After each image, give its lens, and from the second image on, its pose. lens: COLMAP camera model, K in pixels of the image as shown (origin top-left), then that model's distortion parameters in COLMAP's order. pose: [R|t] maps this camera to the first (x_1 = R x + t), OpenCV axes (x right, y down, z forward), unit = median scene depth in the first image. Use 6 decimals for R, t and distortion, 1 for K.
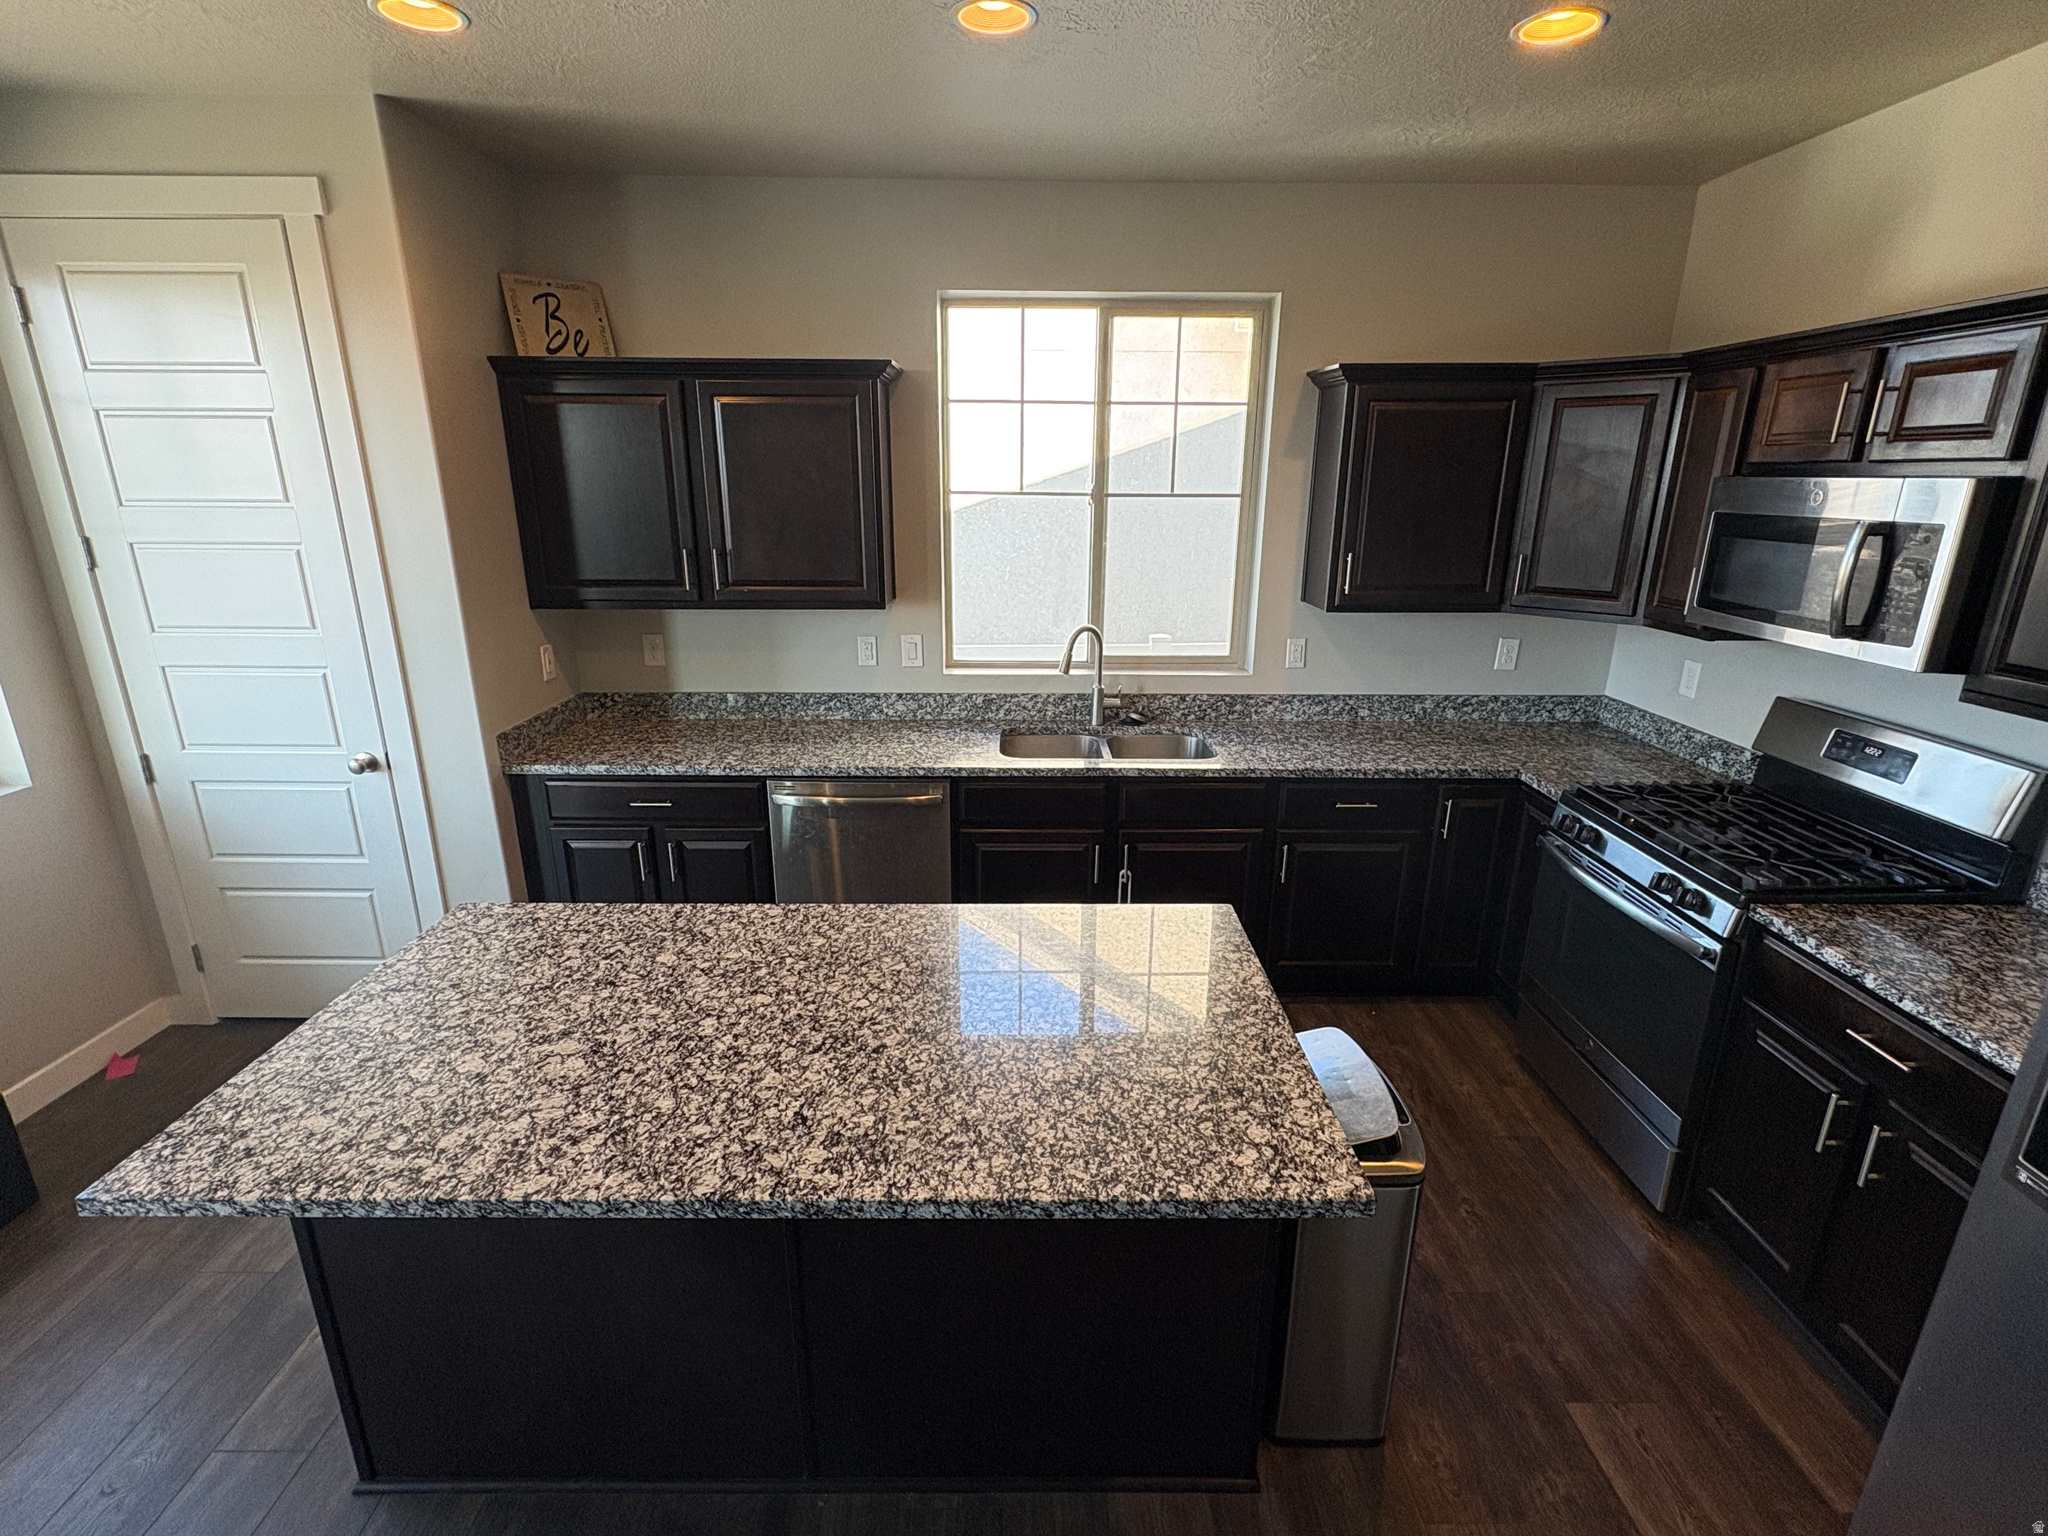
lens RADIAL K [[963.8, 0, 1021.0], [0, 963.8, 765.0], [0, 0, 1]] dist [-0.000944, 0.000205]
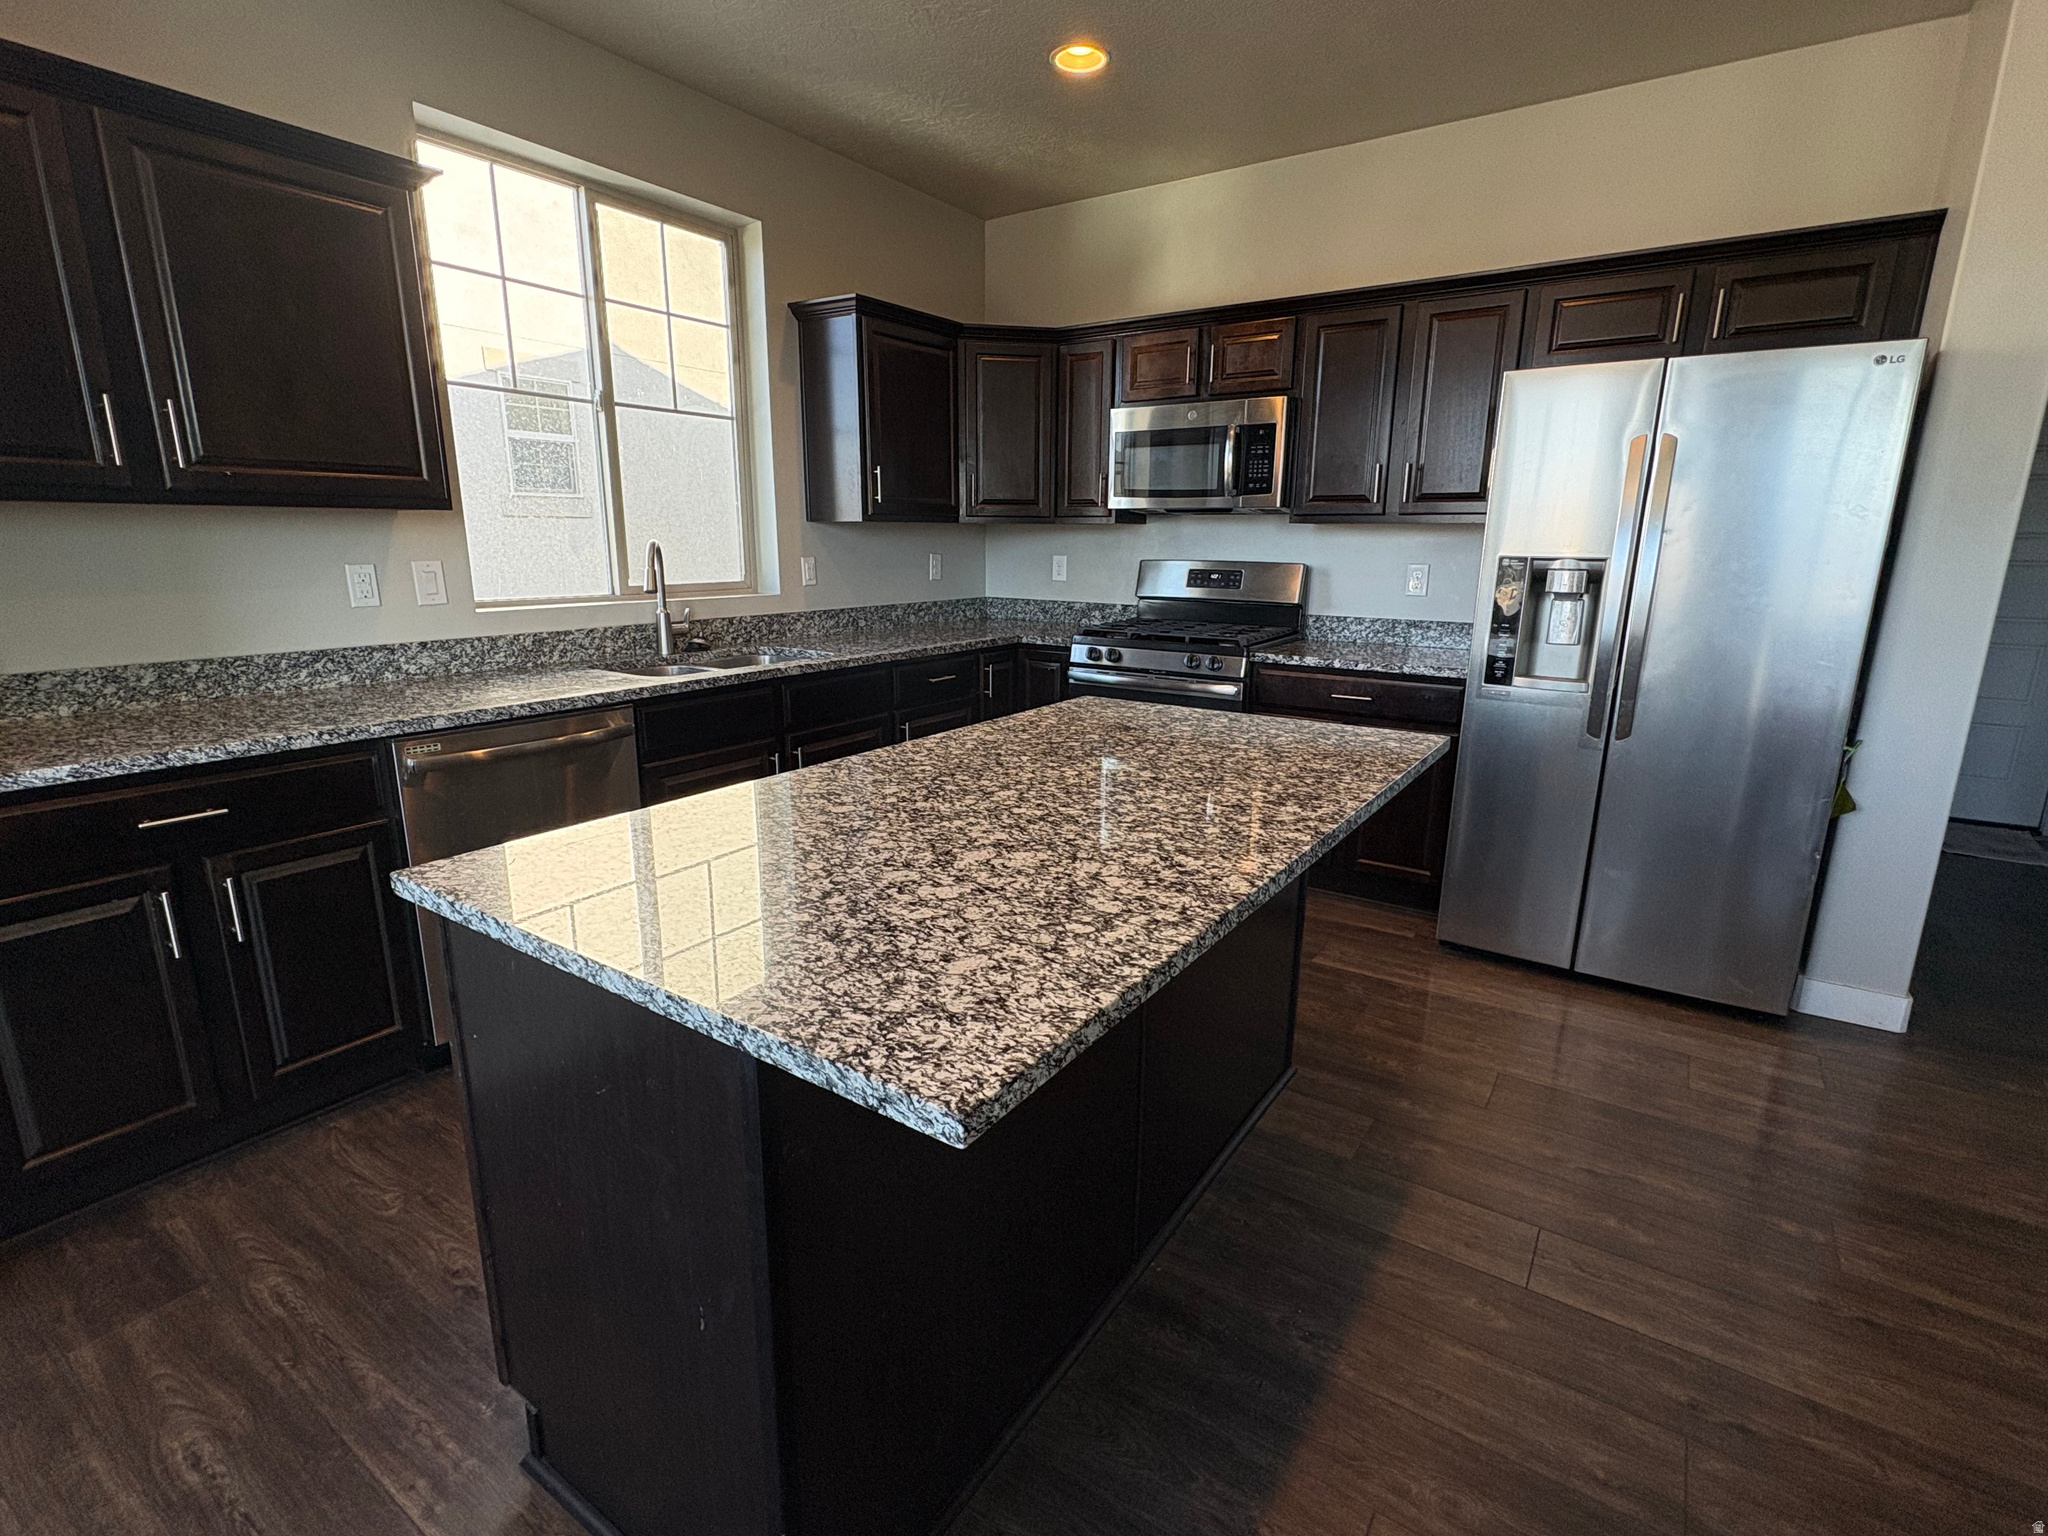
lens RADIAL K [[963.8, 0, 1019.0], [0, 963.8, 769.3], [0, 0, 1]] dist [-0.000944, 0.000205]
pose [[0.572288, -0.194547, 0.796642, -0.537513], [0.233373, 0.969921, 0.069214, 0.087124], [-0.786145, 0.146304, 0.600476, 0.237878]]
